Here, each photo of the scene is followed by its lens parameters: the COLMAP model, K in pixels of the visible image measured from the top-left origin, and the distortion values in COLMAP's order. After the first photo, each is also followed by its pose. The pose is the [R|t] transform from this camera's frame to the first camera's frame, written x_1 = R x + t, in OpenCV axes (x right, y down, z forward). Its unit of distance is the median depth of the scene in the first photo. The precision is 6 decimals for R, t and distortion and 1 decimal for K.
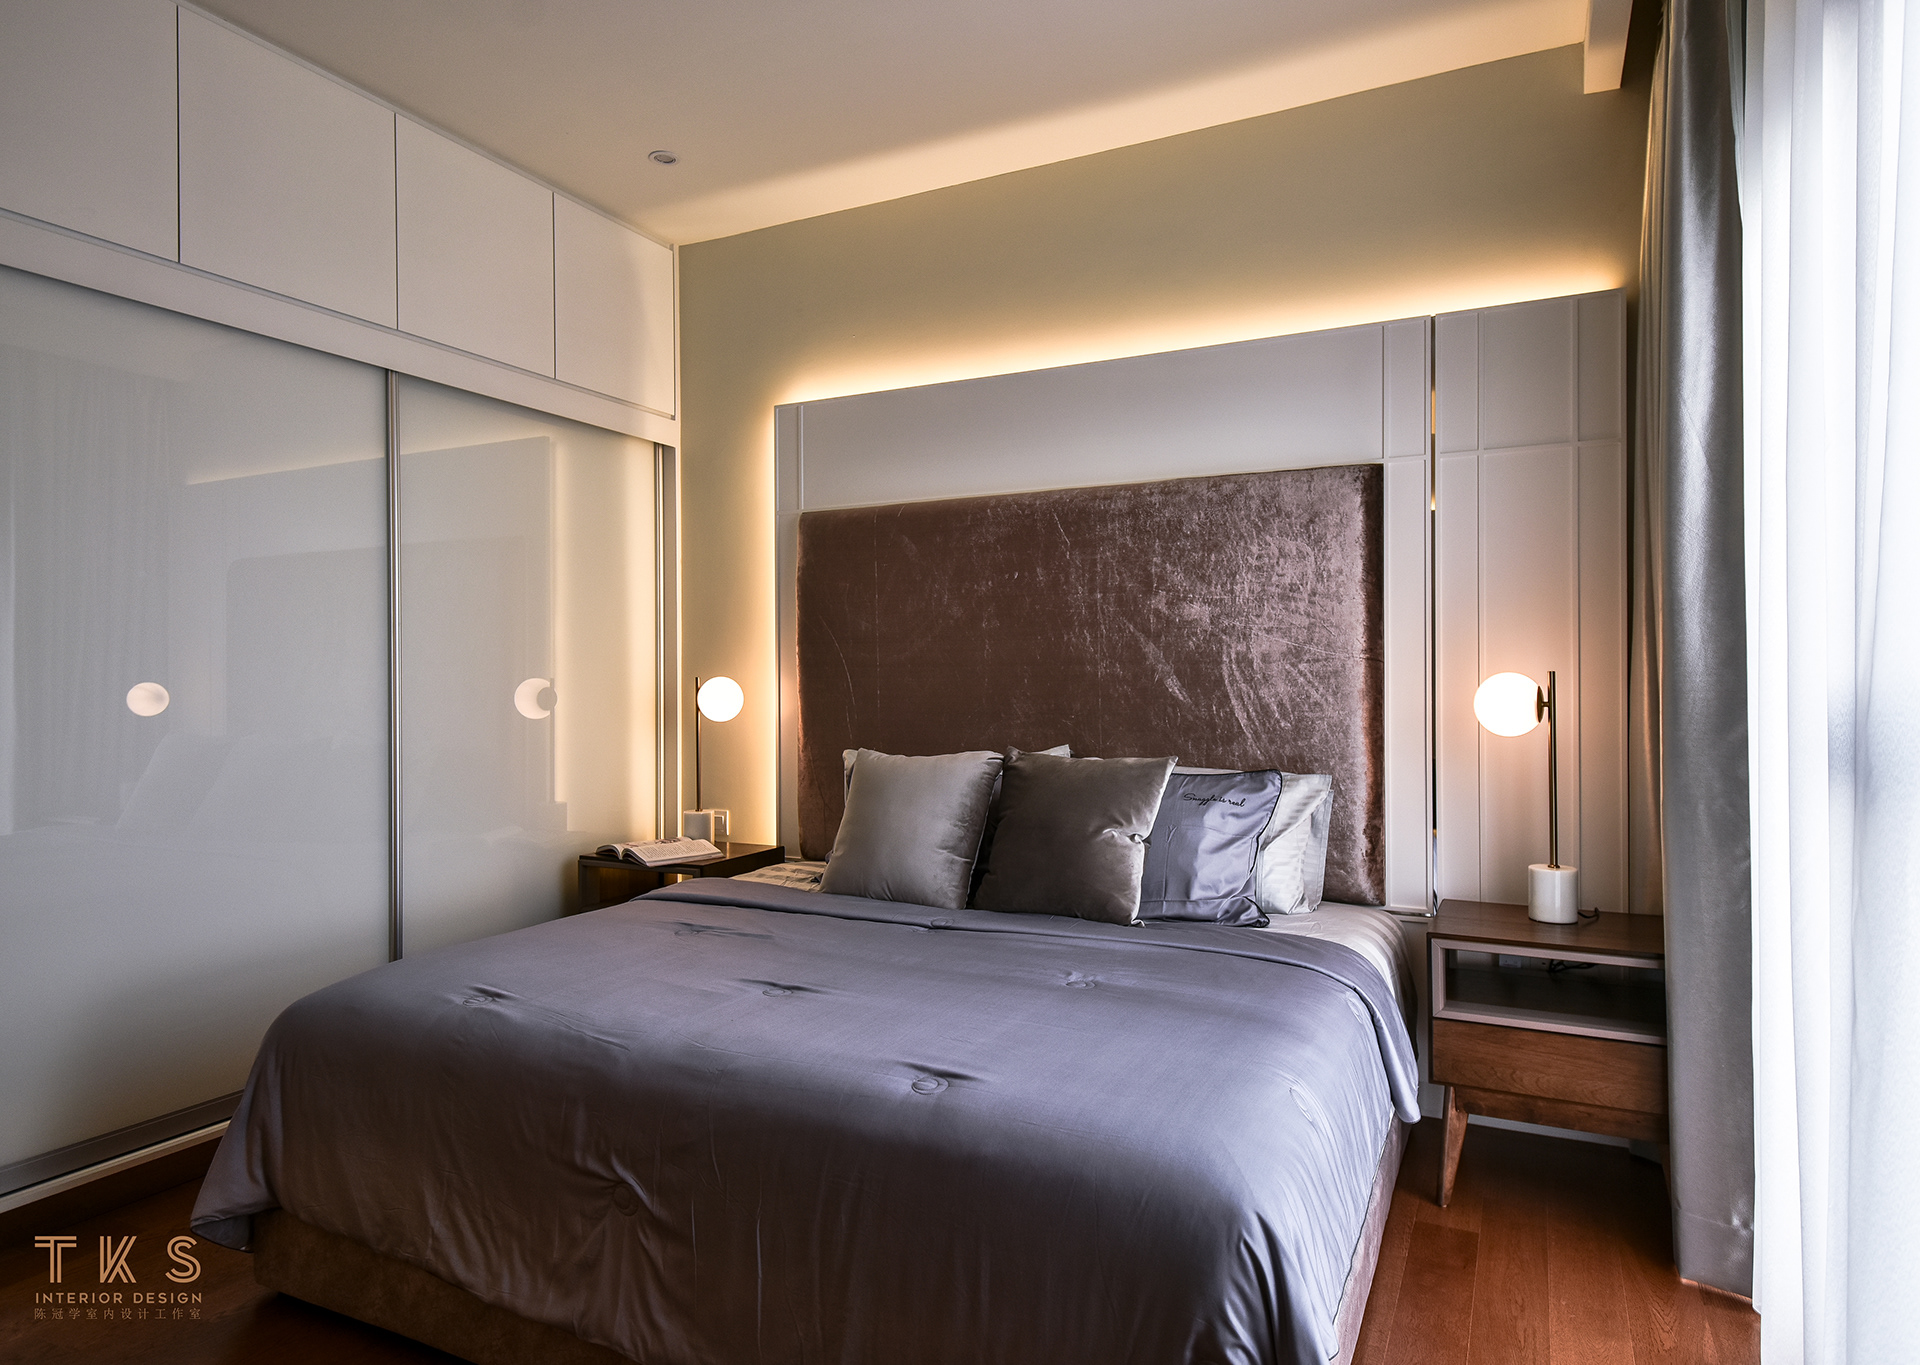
lens RADIAL K [[1124.5, 0, 960.0], [0, 1124.5, 682.5], [0, 0, 1]] dist [0.021470, -0.000315]
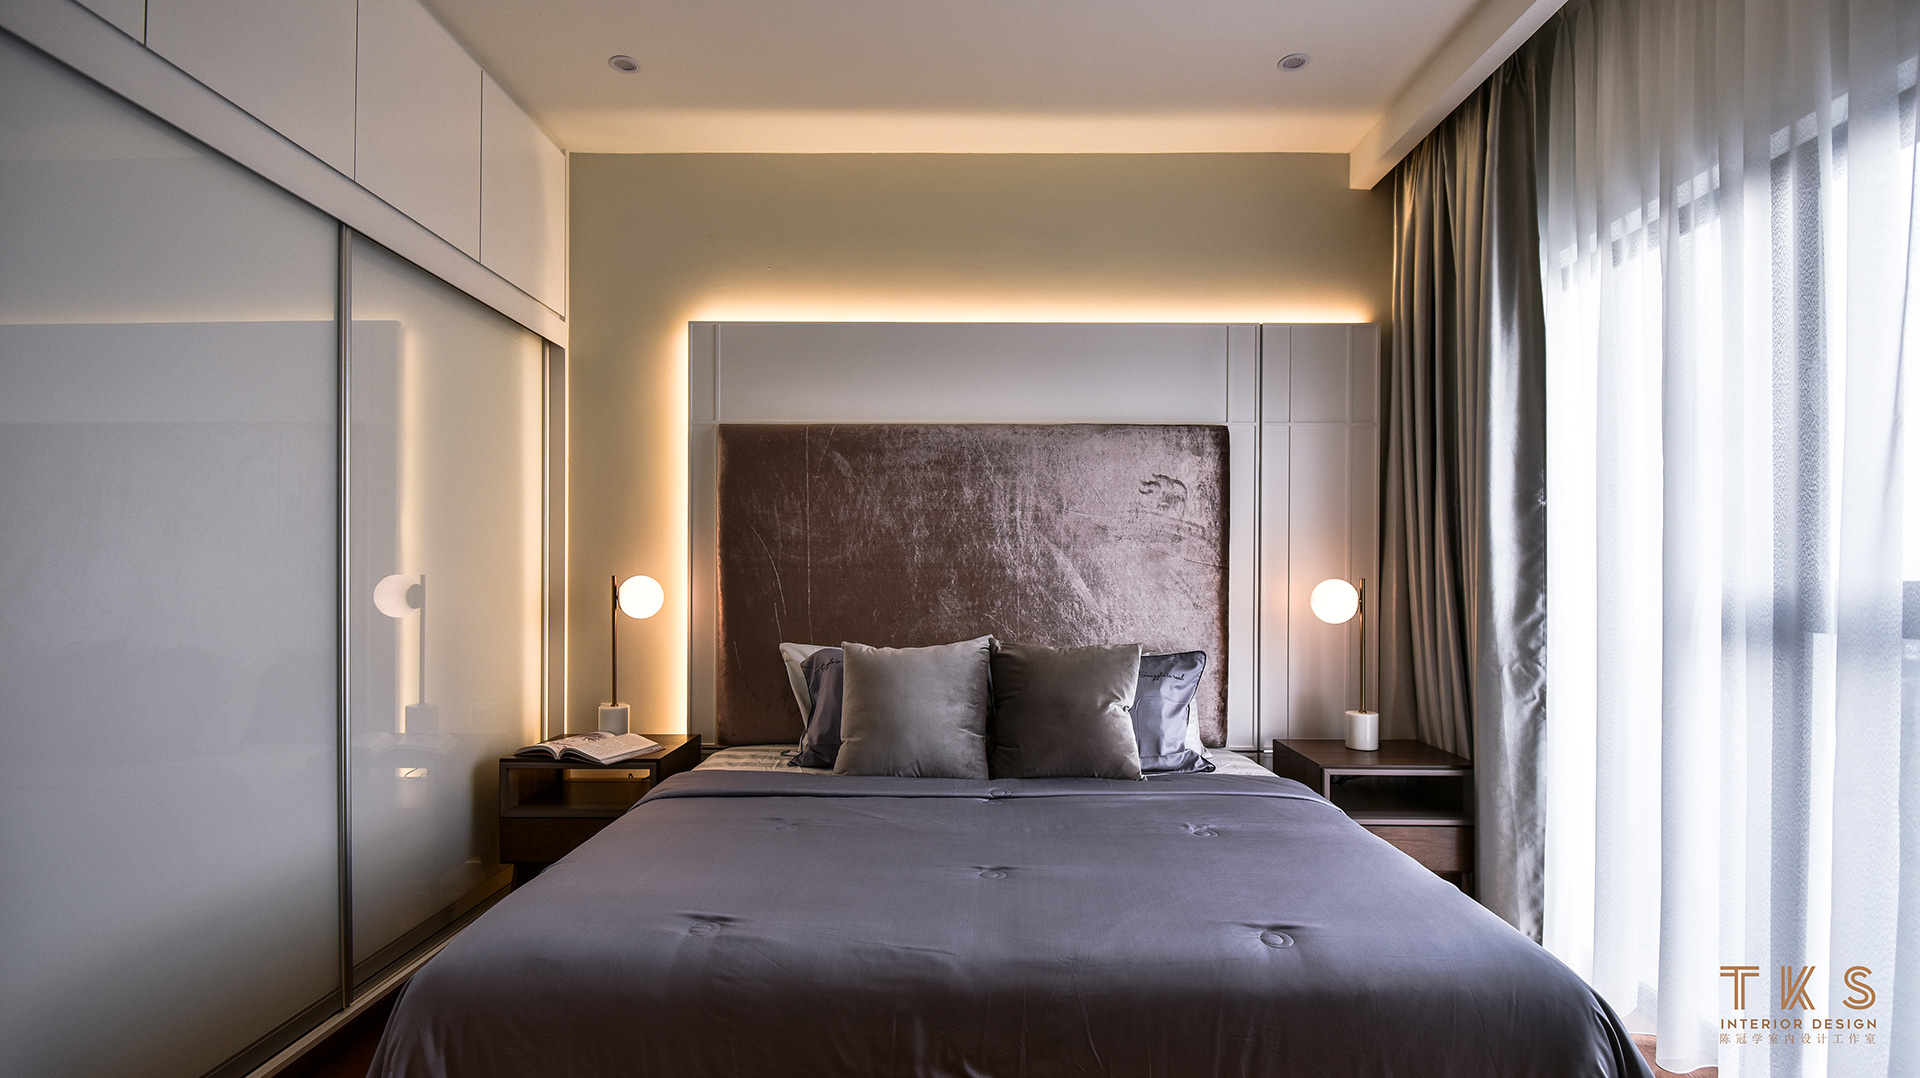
lens RADIAL K [[869.4, 0, 961.0], [0, 869.4, 586.8], [0, 0, 1]] dist [-0.000123, -0.000063]
pose [[0.898374, 0.004157, 0.439212, -0.381703], [-0.007582, 0.999953, 0.006043, -0.001981], [-0.439166, -0.008759, 0.898363, 0.189729]]
